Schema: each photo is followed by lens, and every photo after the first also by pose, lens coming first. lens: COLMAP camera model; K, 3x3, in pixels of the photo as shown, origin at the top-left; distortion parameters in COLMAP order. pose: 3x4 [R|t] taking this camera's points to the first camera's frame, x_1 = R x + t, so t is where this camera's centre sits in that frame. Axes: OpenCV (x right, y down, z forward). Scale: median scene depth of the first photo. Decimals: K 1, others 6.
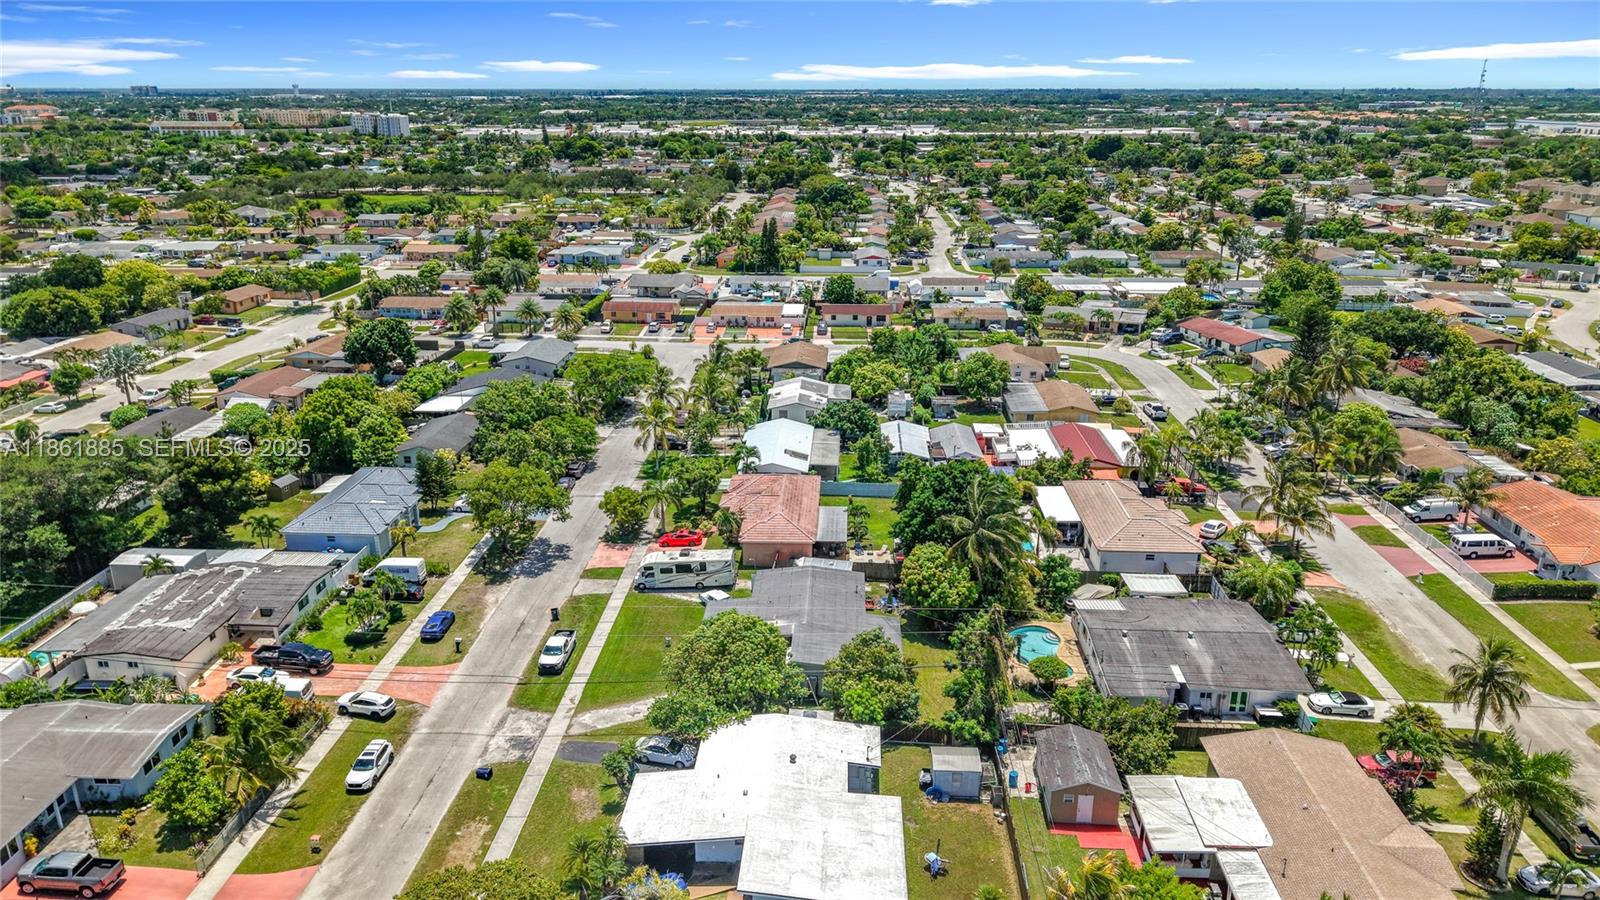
lens RADIAL K [[1088.9, 0, 795.6], [0, 1088.9, 451.8], [0, 0, 1]] dist [0.053485, -0.081433]
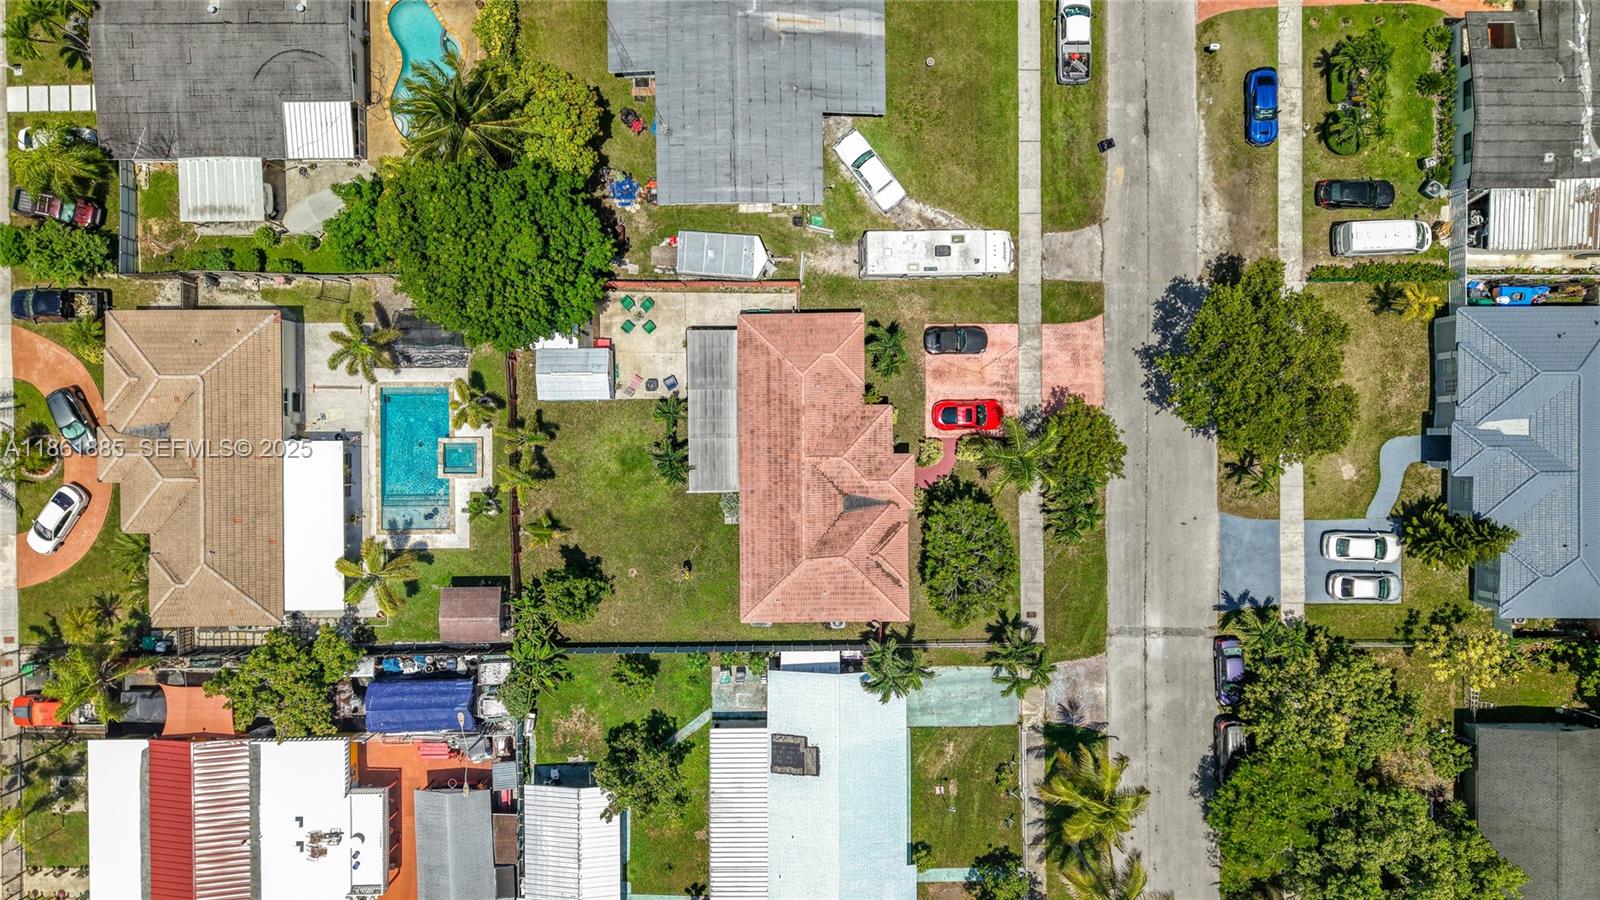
lens RADIAL K [[1088.9, 0, 795.6], [0, 1088.9, 451.8], [0, 0, 1]] dist [0.053485, -0.081433]
pose [[-0.998057, 0.061992, -0.006268, -0.004728], [-0.026030, -0.323442, 0.945890, -0.525536], [0.056610, 0.944215, 0.324427, 0.892066]]
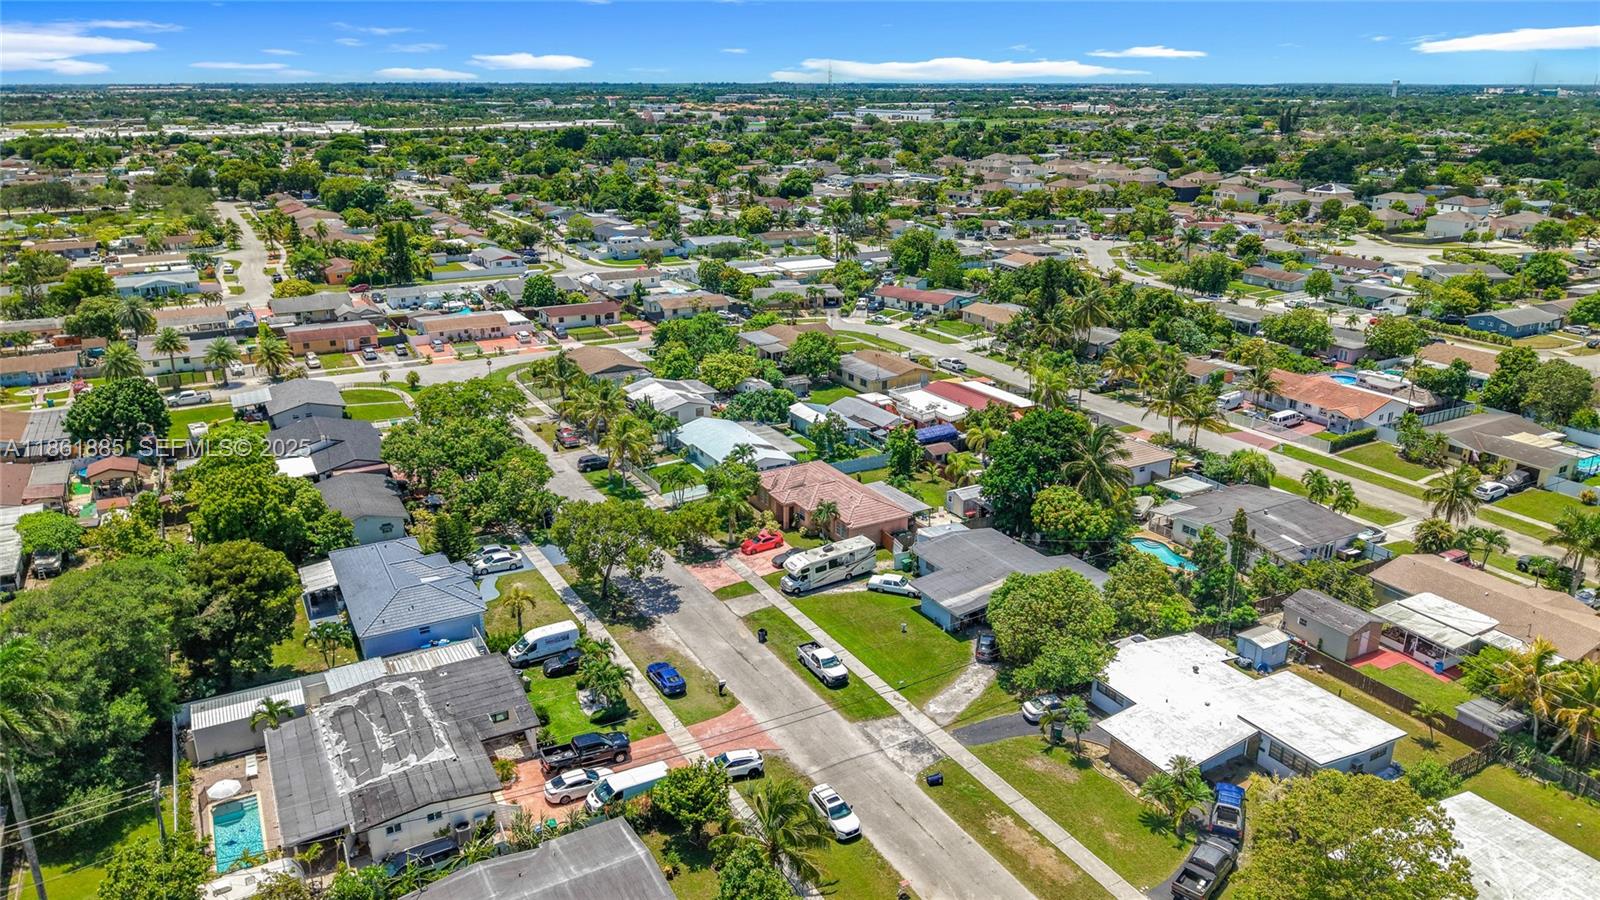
lens RADIAL K [[1091.4, 0, 805.6], [0, 1091.4, 450.5], [0, 0, 1]] dist [0.032664, -0.069640]
pose [[0.843485, -0.171790, 0.508941, -0.601786], [0.168823, 0.984251, 0.052432, -0.050769], [-0.509933, 0.041695, 0.859203, 0.142496]]
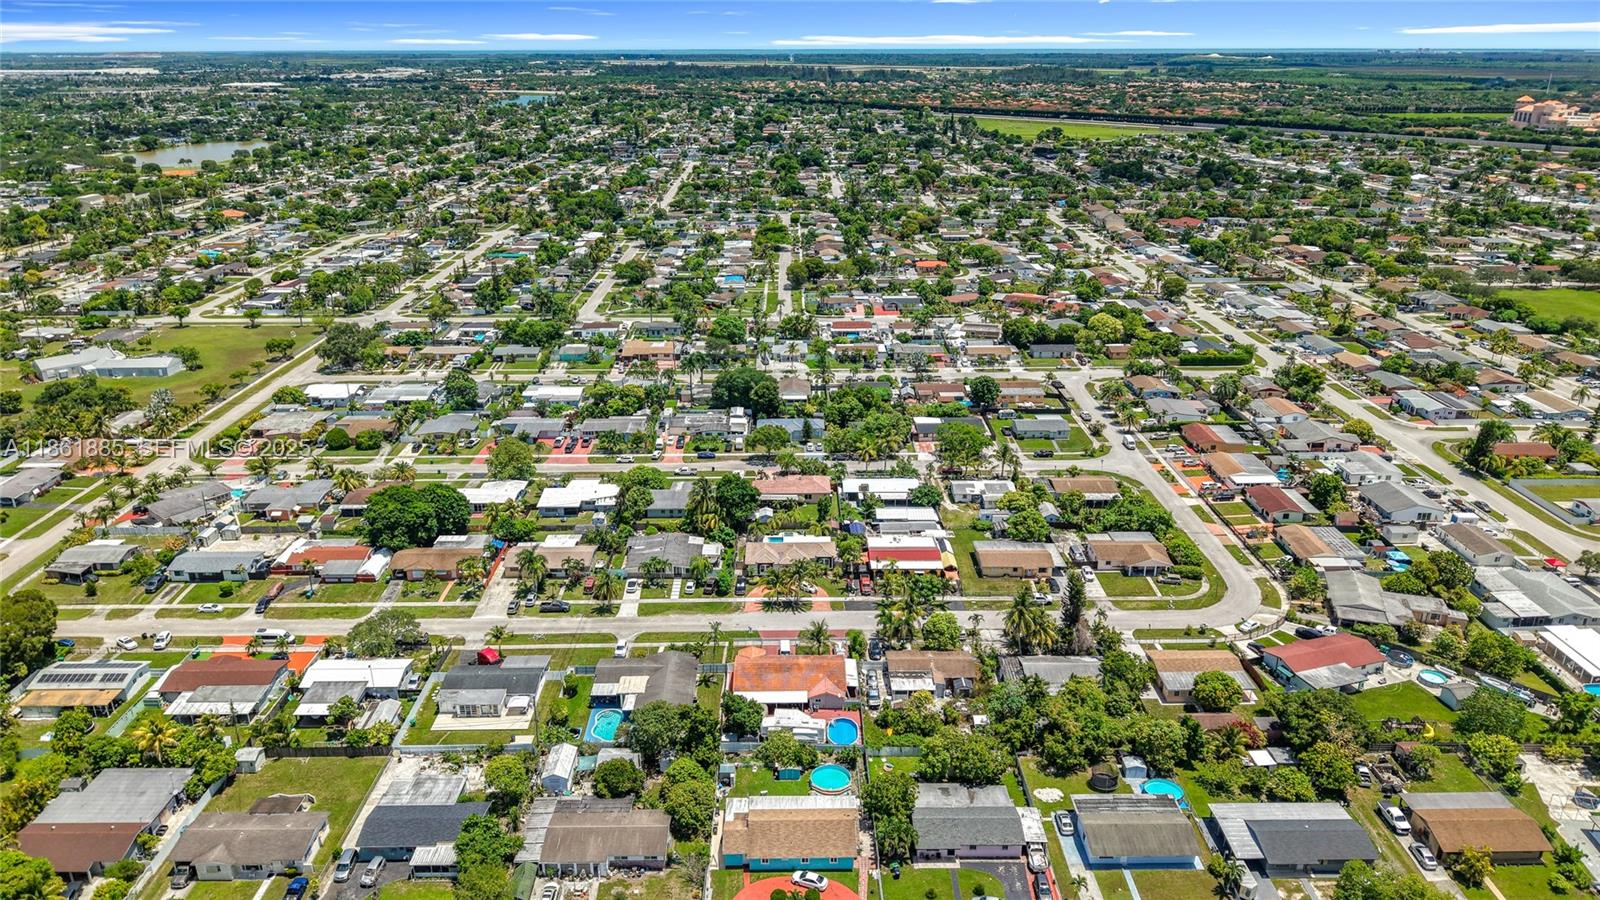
lens RADIAL K [[1088.9, 0, 795.6], [0, 1088.9, 451.8], [0, 0, 1]] dist [0.053485, -0.081433]
pose [[0.070826, 0.352551, -0.933109, 2.238897], [-0.316171, 0.895157, 0.314213, -0.787822], [0.946055, 0.272767, 0.174867, 0.658378]]
